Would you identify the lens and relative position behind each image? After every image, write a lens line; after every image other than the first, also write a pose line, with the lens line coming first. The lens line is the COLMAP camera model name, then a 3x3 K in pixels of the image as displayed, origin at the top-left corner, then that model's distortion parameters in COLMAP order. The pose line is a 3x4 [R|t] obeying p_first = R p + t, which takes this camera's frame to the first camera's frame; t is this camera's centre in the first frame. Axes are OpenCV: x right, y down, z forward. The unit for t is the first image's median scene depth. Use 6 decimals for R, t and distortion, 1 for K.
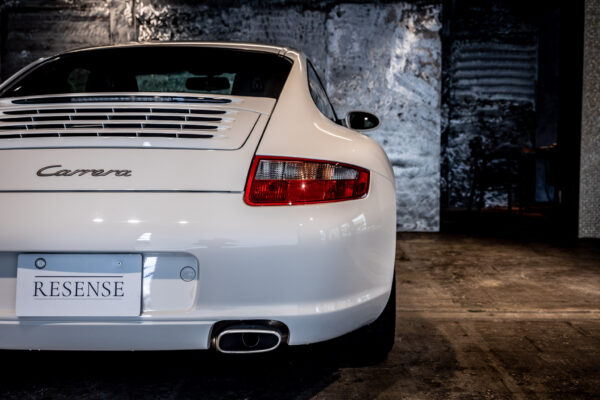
lens RADIAL K [[805.7, 0, 296.7], [0, 805.7, 190.0], [0, 0, 1]] dist [-0.005529, 0.000000]
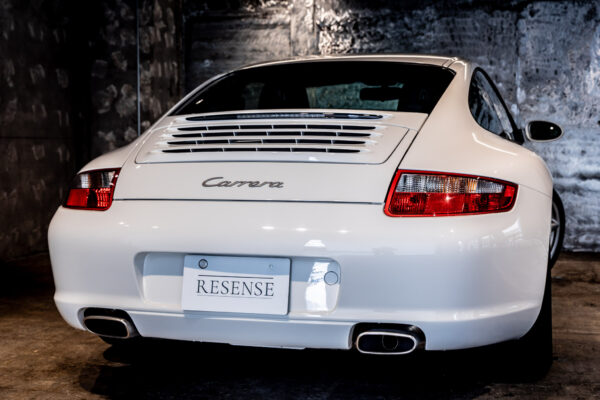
lens RADIAL K [[892.8, 0, 282.0], [0, 892.8, 188.2], [0, 0, 1]] dist [-0.005262, 0.000000]
pose [[0.969303, 0.013143, -0.245516, 0.065338], [-0.016819, 0.999776, -0.012881, -0.000407], [0.245292, 0.016615, 0.969307, -0.129605]]
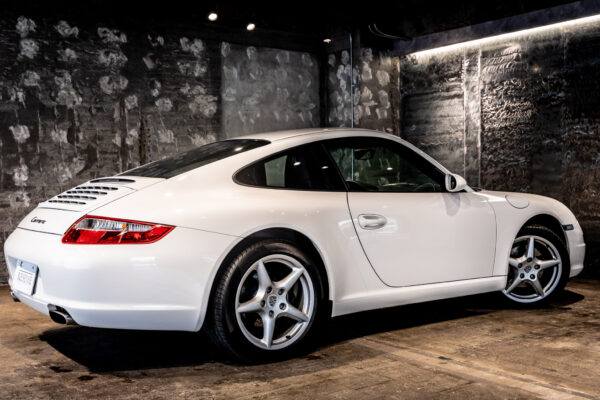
lens RADIAL K [[666.2, 0, 293.7], [0, 666.2, 203.6], [0, 0, 1]] dist [-0.002718, 0.000000]
pose [[0.616984, 0.020995, -0.786695, 1.002267], [-0.041969, 0.999099, -0.006252, -0.057143], [0.785856, 0.036874, 0.617310, 0.337181]]
